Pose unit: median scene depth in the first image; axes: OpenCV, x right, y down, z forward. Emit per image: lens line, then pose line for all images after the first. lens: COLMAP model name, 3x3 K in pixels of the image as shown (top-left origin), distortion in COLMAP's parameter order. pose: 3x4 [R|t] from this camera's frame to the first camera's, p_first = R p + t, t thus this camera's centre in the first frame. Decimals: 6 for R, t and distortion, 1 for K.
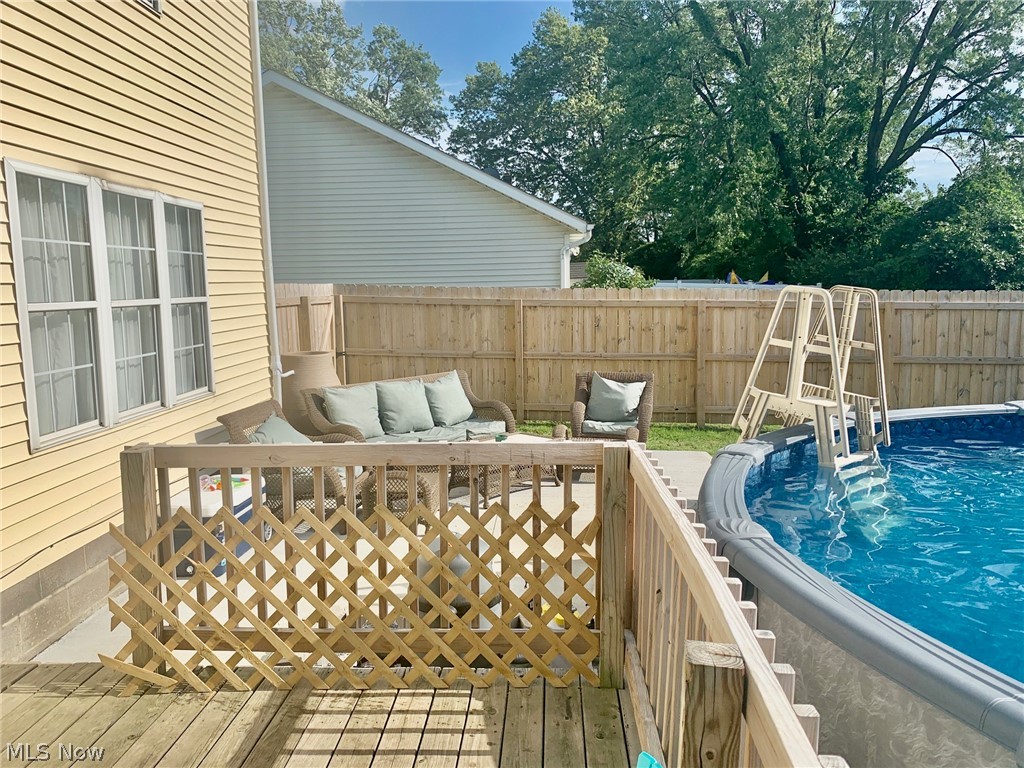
lens RADIAL K [[768.3, 0, 512.0], [0, 768.3, 384.0], [0, 0, 1]] dist [0.008725, 0.003637]
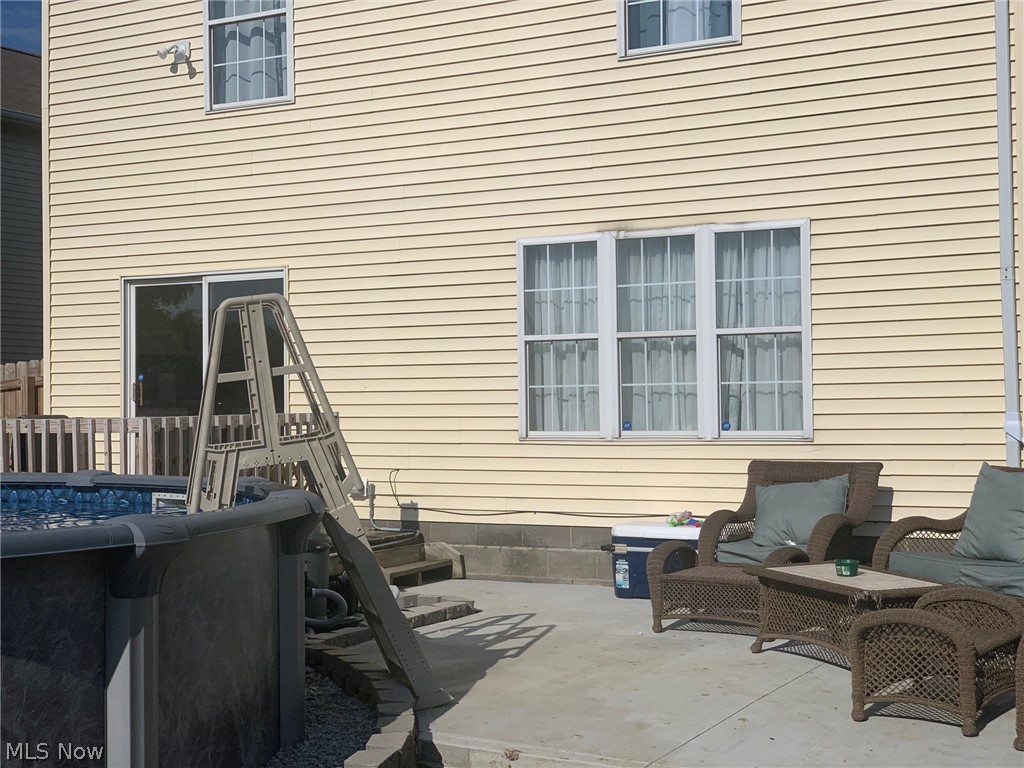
lens RADIAL K [[1505.8, 0, 512.0], [0, 1505.8, 384.0], [0, 0, 1]] dist [0.043845, 0.083419]
pose [[-0.431556, -0.003996, -0.902077, 1.623285], [-0.105739, 0.993321, 0.046185, -0.118706], [0.895867, 0.115316, -0.429097, 1.856625]]
